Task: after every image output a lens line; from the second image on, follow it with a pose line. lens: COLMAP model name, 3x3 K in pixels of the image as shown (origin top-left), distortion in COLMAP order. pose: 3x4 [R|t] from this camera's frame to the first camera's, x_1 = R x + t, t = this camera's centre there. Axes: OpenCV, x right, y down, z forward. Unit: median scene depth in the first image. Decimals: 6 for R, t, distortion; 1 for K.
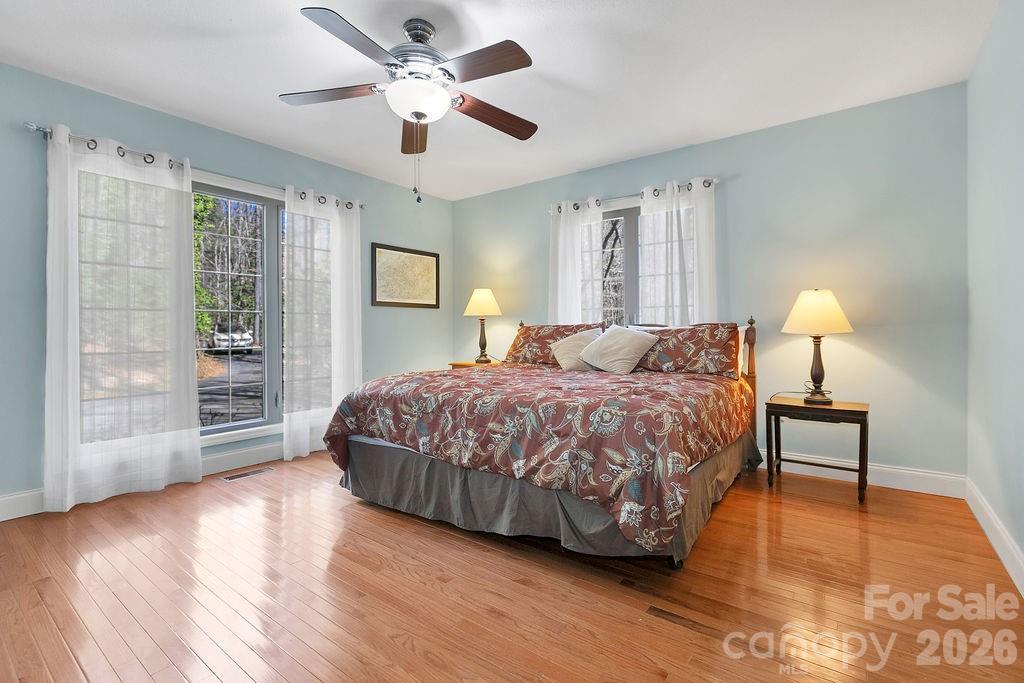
lens RADIAL K [[468.9, 0, 515.2], [0, 468.9, 333.9], [0, 0, 1]] dist [0.000060, 0.000041]
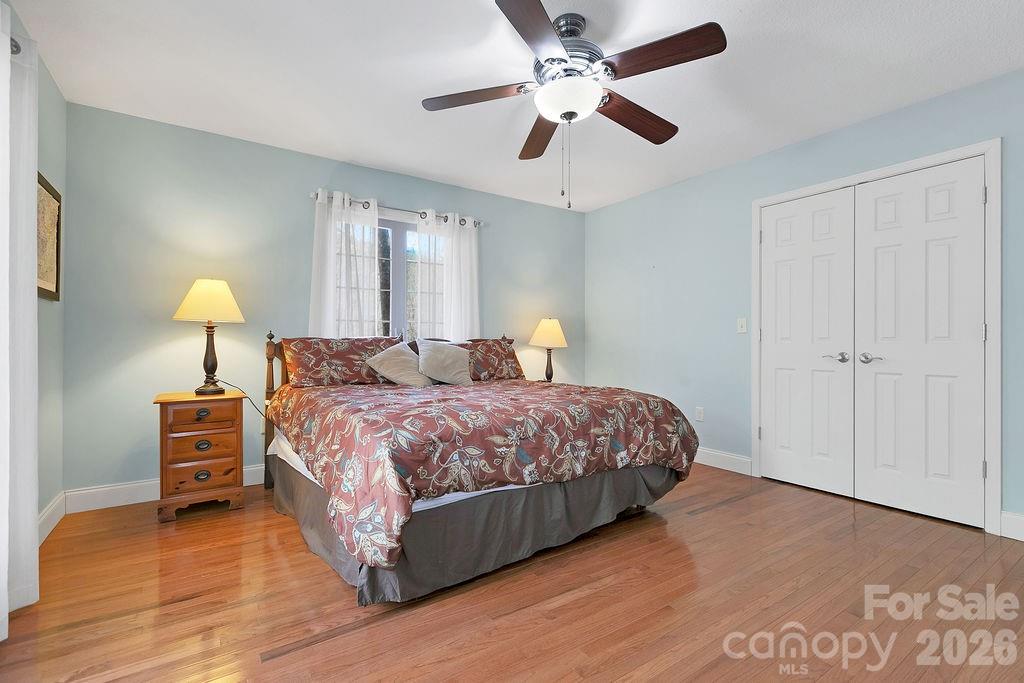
lens RADIAL K [[468.9, 0, 516.4], [0, 468.9, 343.5], [0, 0, 1]] dist [0.000060, 0.000041]
pose [[0.317124, 0.004950, 0.948371, -1.031834], [0.004806, 0.999965, -0.006826, -0.003132], [-0.948372, 0.006723, 0.317089, 0.736349]]
